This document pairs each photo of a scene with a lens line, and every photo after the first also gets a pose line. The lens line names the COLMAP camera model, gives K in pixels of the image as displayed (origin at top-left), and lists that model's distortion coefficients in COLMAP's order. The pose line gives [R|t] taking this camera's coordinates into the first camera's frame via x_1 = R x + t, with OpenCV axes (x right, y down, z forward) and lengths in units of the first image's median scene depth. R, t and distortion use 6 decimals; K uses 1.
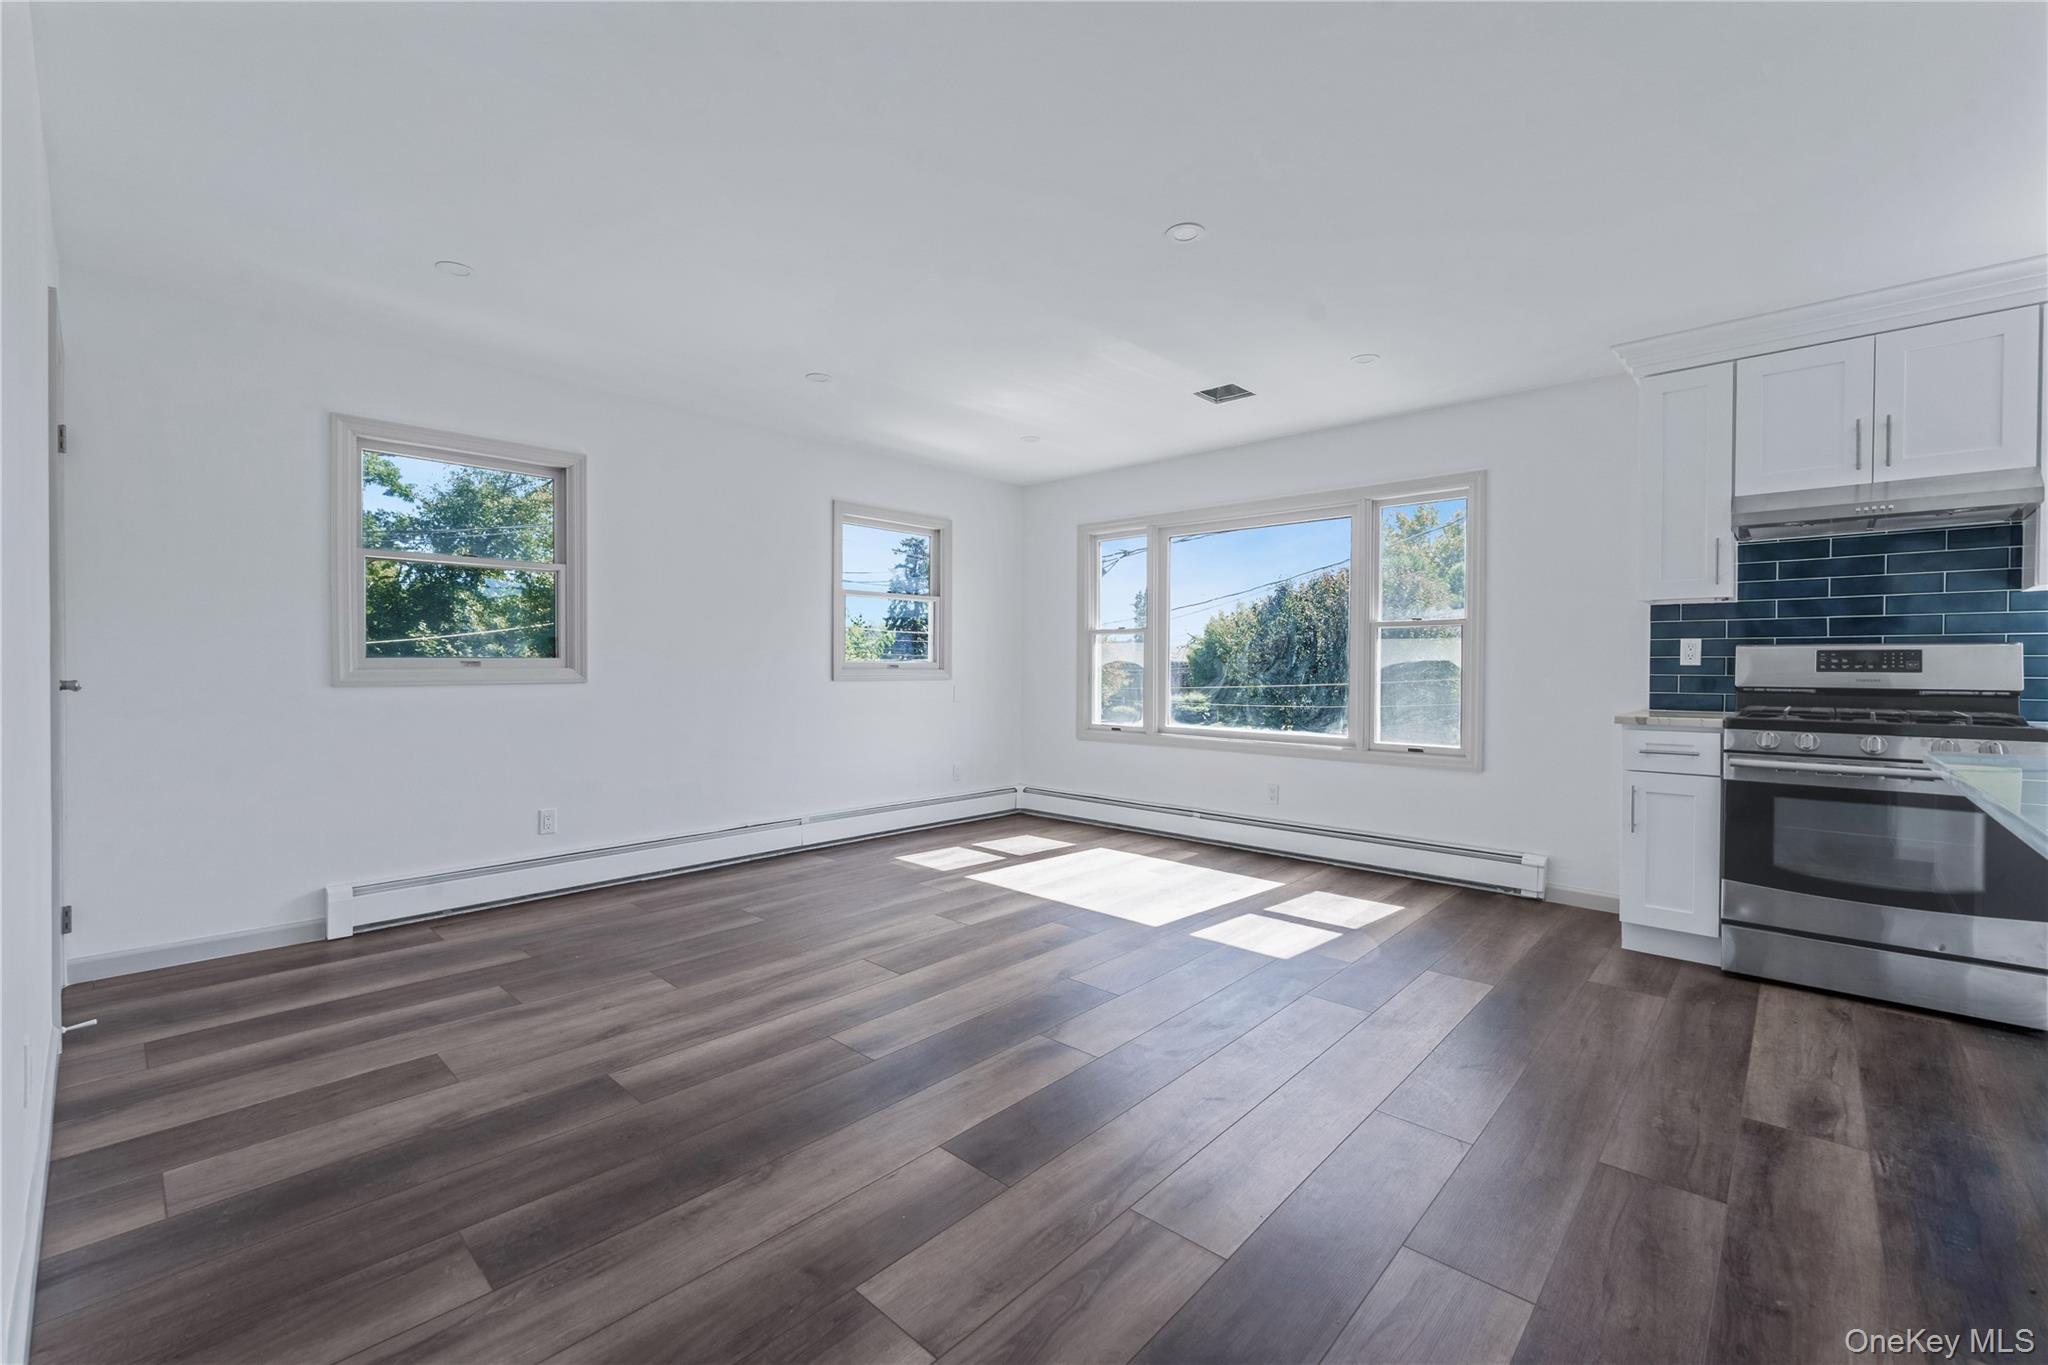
lens RADIAL K [[912.8, 0, 1043.5], [0, 912.8, 692.1], [0, 0, 1]] dist [-0.003015, 0.000455]
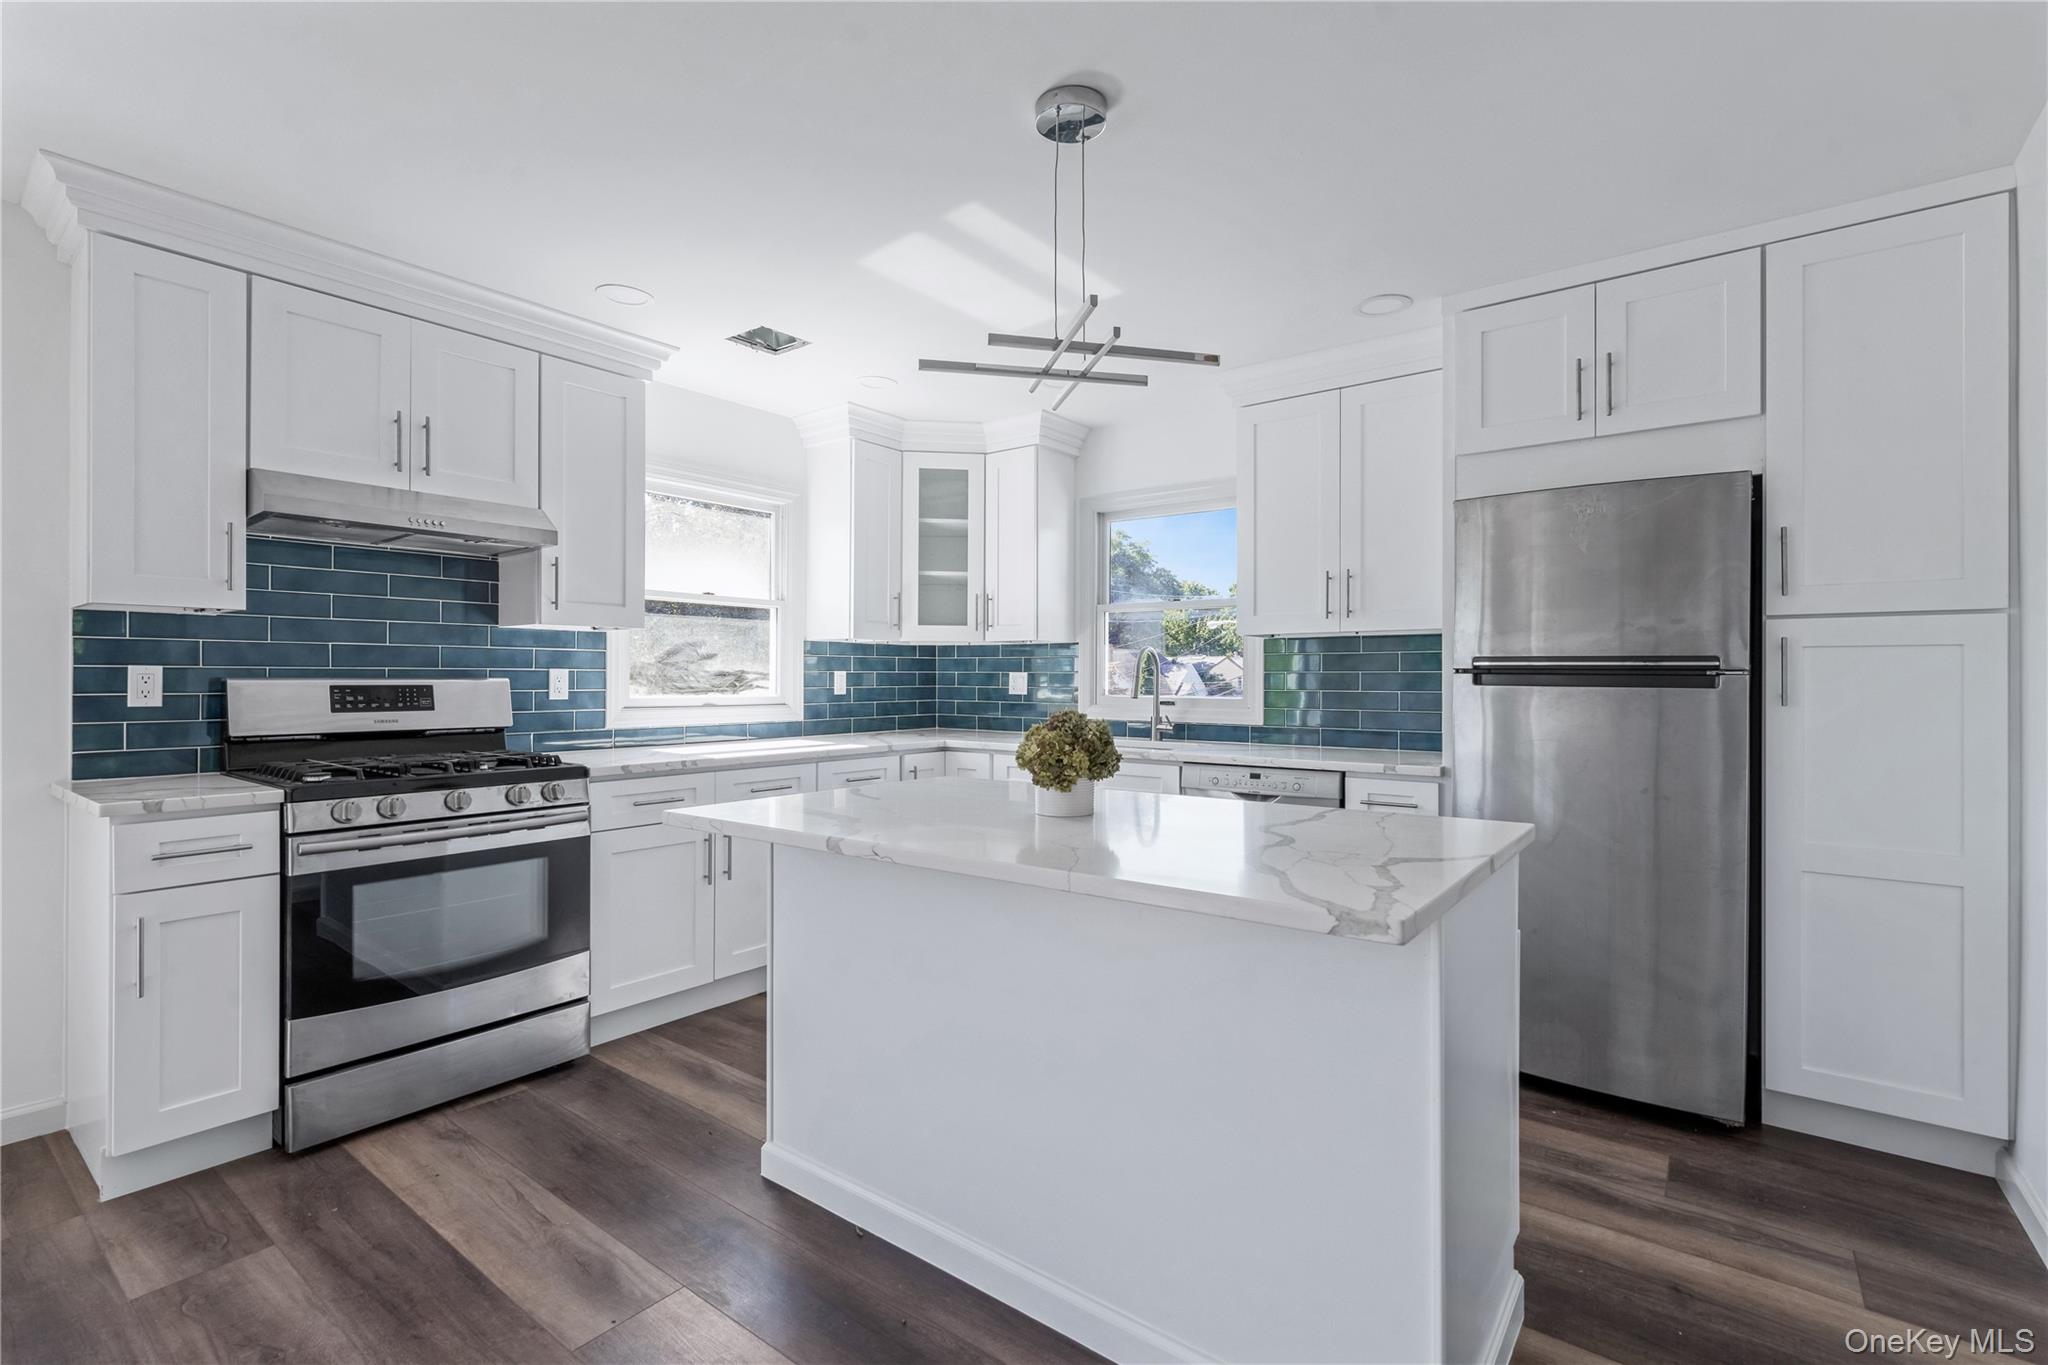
lens RADIAL K [[921.5, 0, 1008.0], [0, 921.5, 677.9], [0, 0, 1]] dist [-0.005858, 0.001383]
pose [[-0.070198, -0.000298, 0.997533, 0.013655], [0.023442, 0.999723, 0.001949, -0.040322], [-0.997258, 0.023521, -0.070171, 0.473294]]
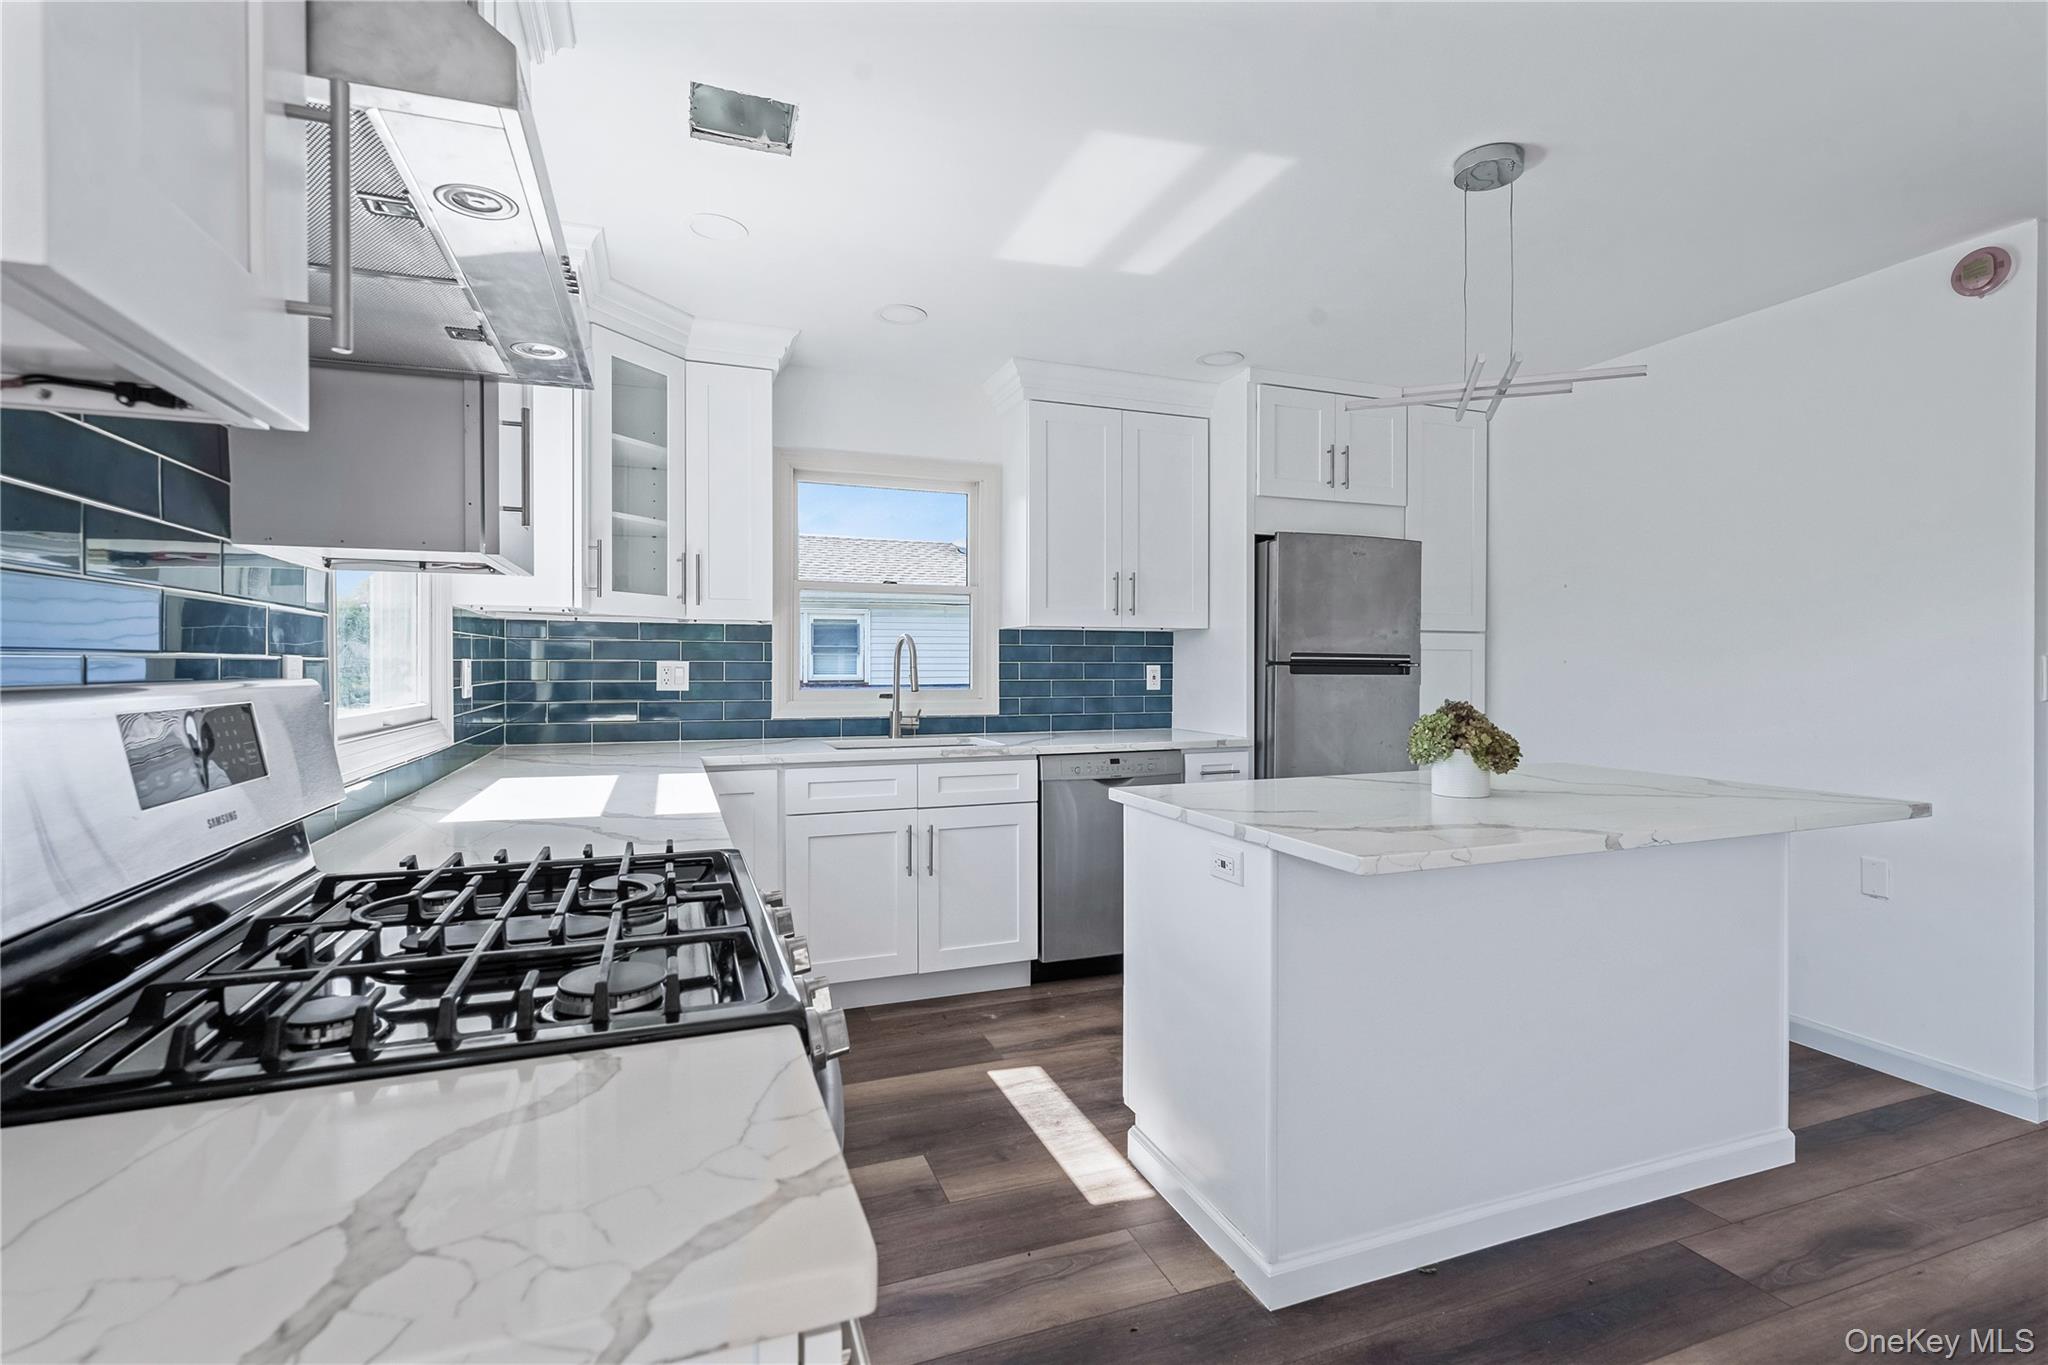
lens RADIAL K [[921.5, 0, 1098.0], [0, 921.5, 675.5], [0, 0, 1]] dist [-0.005858, 0.001383]
pose [[-0.885535, -0.005964, 0.464534, 0.535131], [0.010593, 0.999398, 0.033026, -0.060205], [-0.464452, 0.034166, -0.884939, 1.103925]]
